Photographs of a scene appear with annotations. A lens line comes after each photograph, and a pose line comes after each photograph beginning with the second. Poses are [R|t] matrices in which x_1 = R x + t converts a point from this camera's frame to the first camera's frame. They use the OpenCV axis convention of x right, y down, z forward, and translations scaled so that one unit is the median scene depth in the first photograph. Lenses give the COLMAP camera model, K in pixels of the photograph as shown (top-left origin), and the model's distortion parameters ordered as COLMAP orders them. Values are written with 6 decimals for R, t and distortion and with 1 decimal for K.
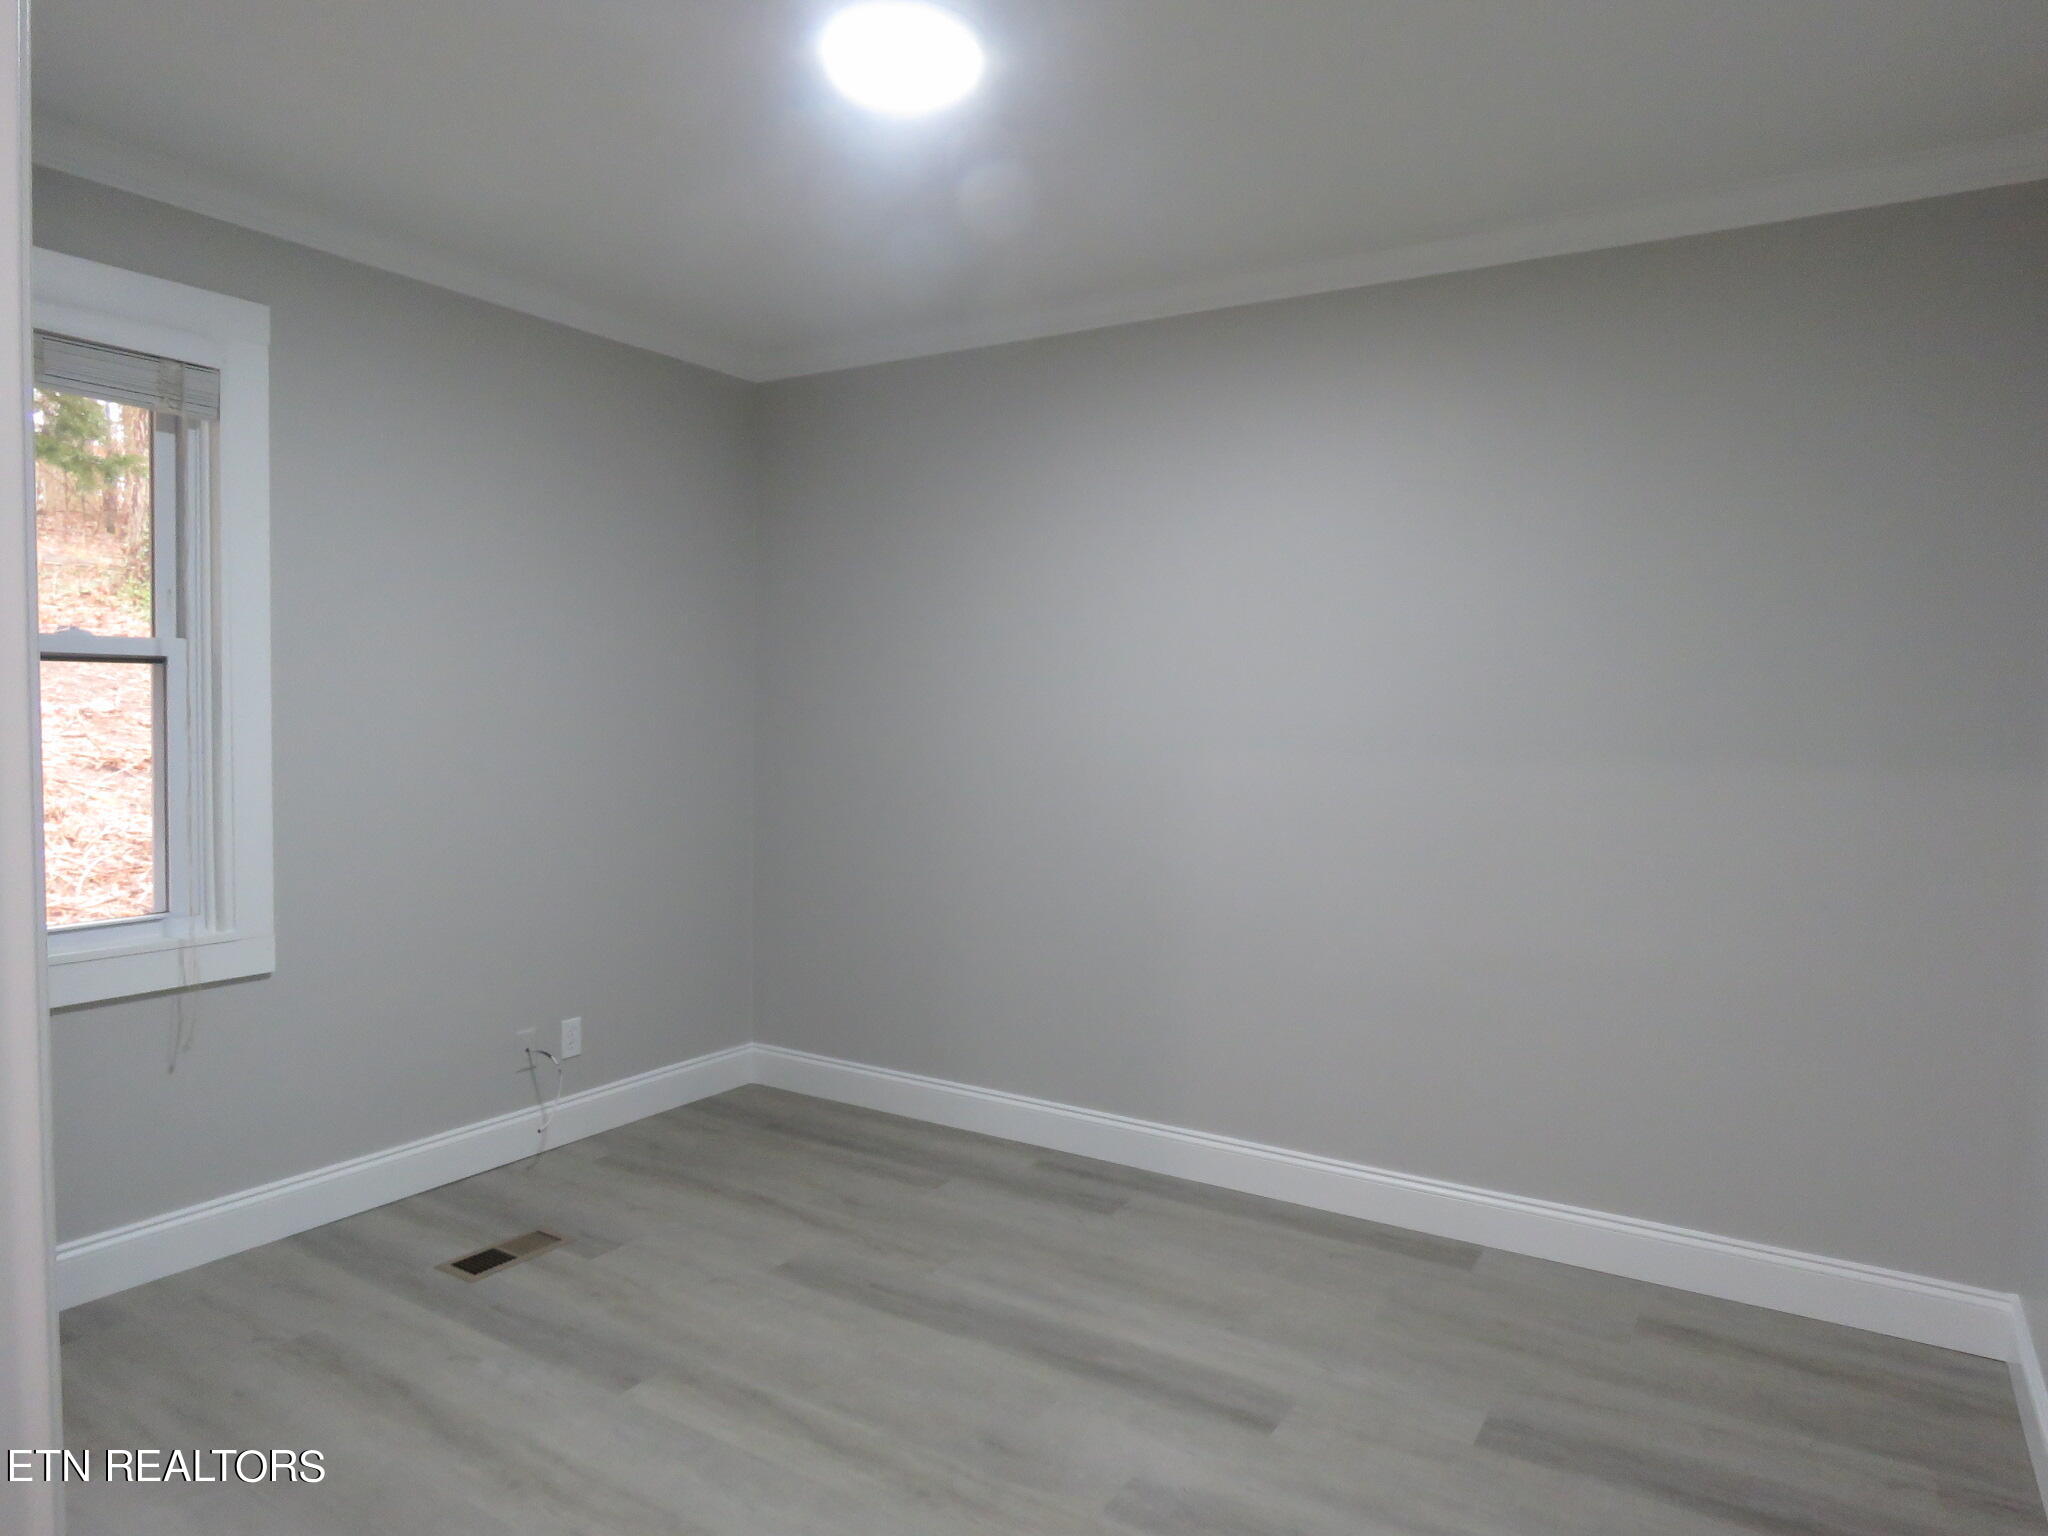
lens RADIAL K [[1294.6, 0, 1024.0], [0, 1294.6, 768.0], [0, 0, 1]] dist [-0.002257, -0.002562]
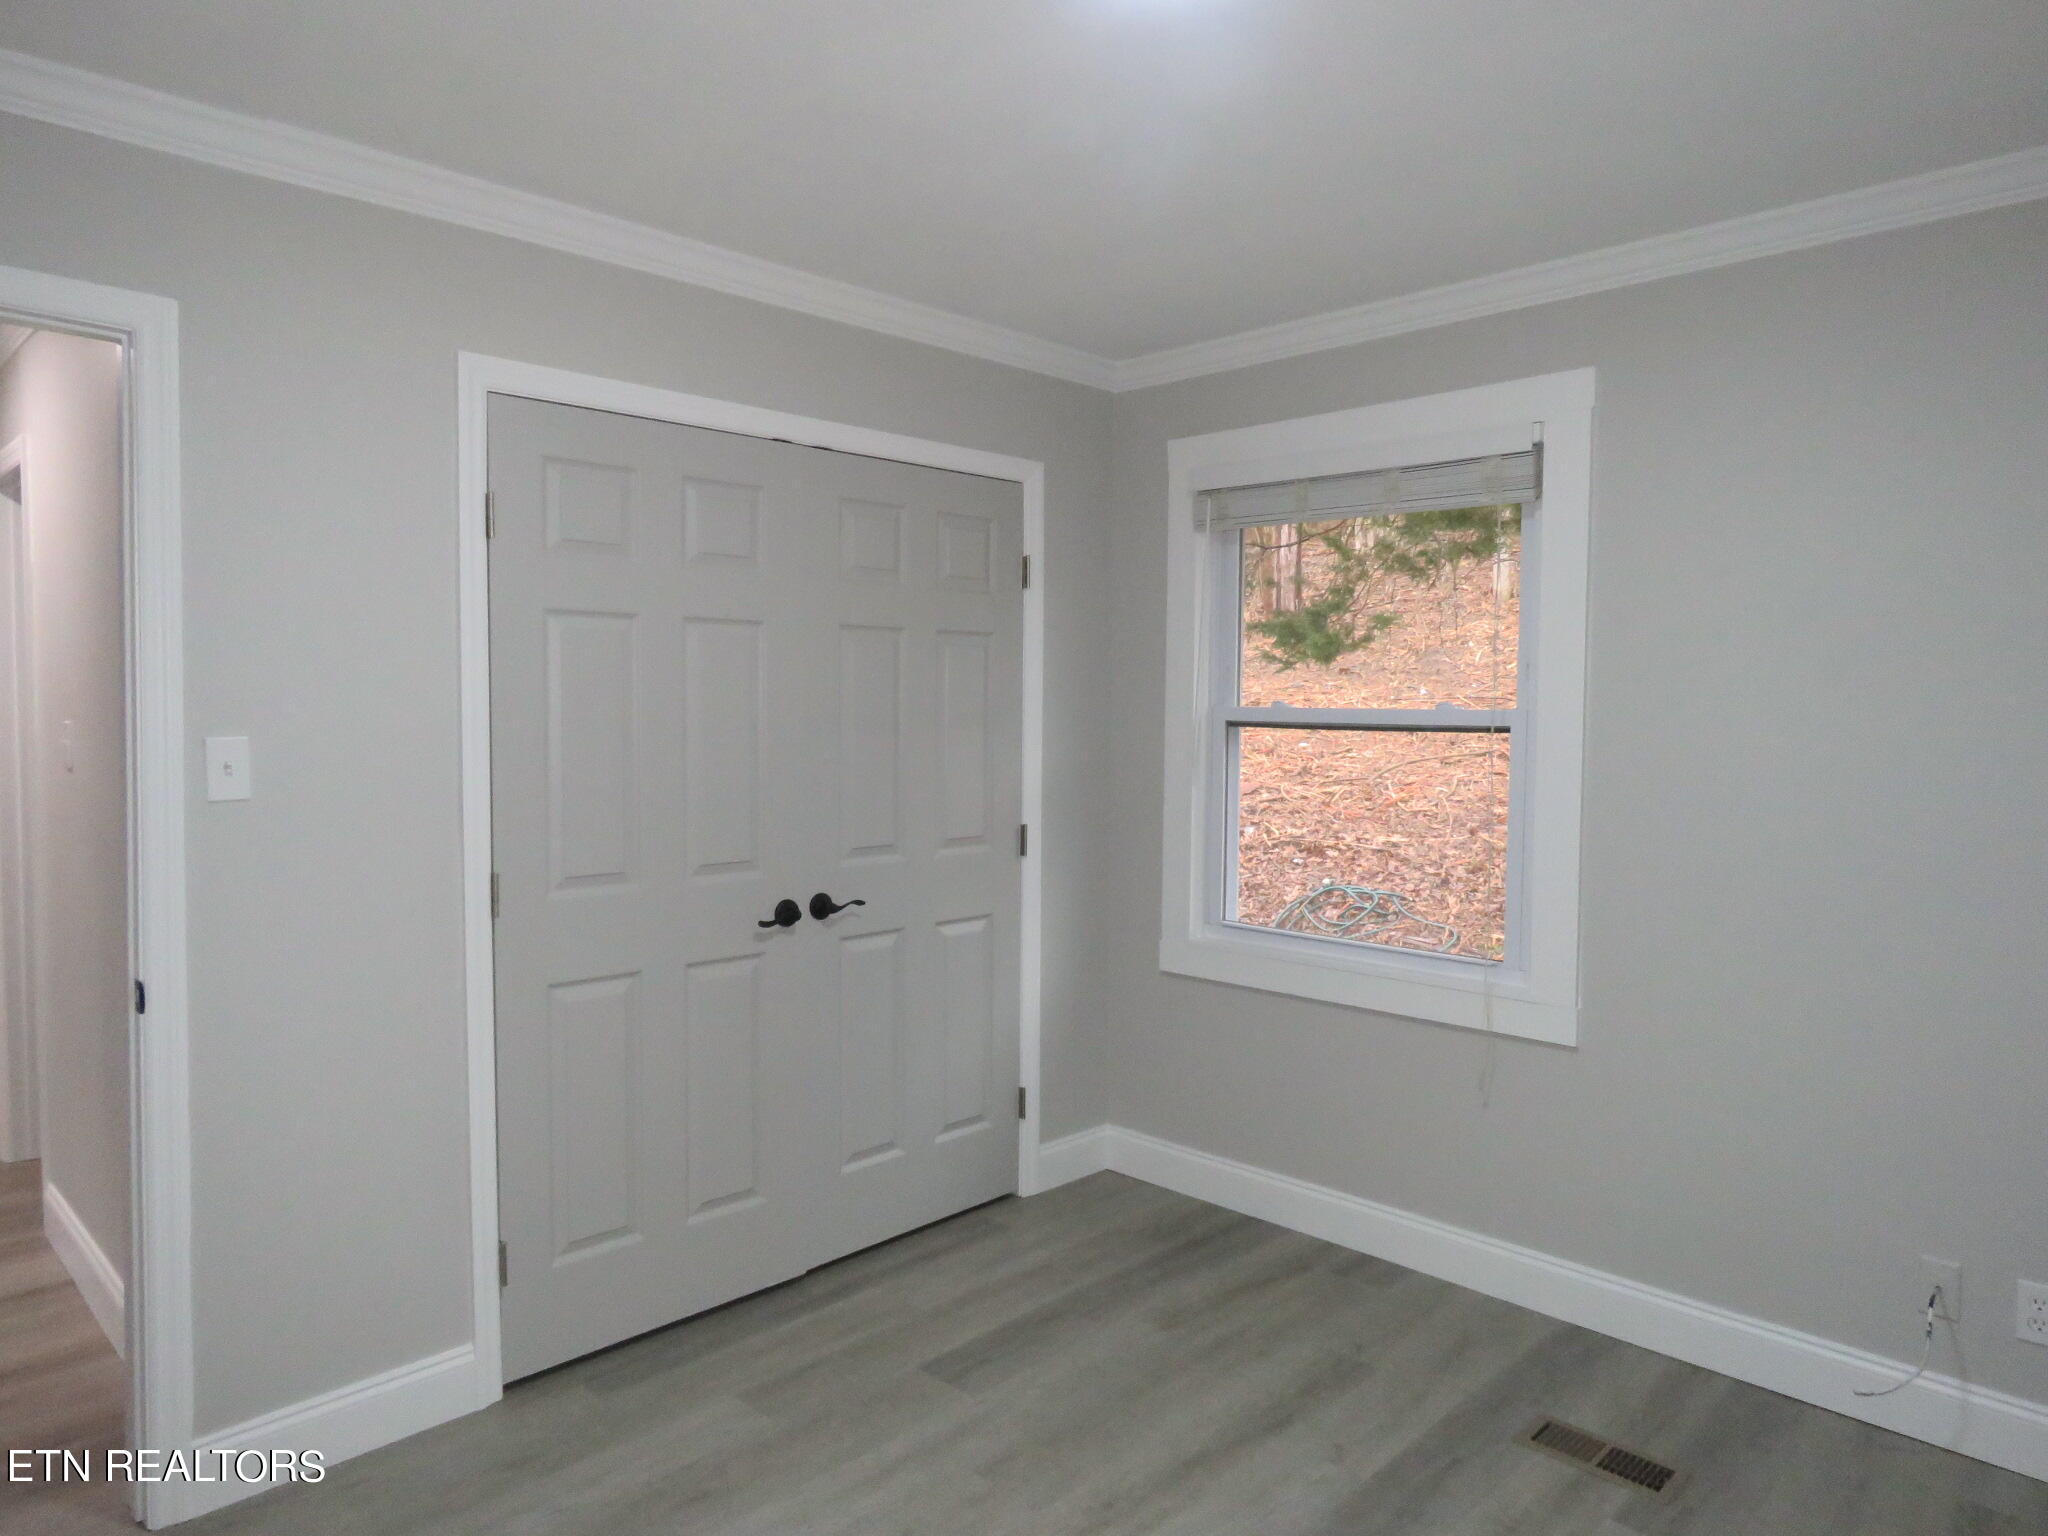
lens RADIAL K [[1279.3, 0, 1026.3], [0, 1279.3, 735.9], [0, 0, 1]] dist [-0.038829, -0.001448]
pose [[-0.215461, -0.015607, -0.976388, 0.464670], [-0.077706, 0.996976, 0.001211, -0.045808], [0.973416, 0.076132, -0.216022, 0.826816]]
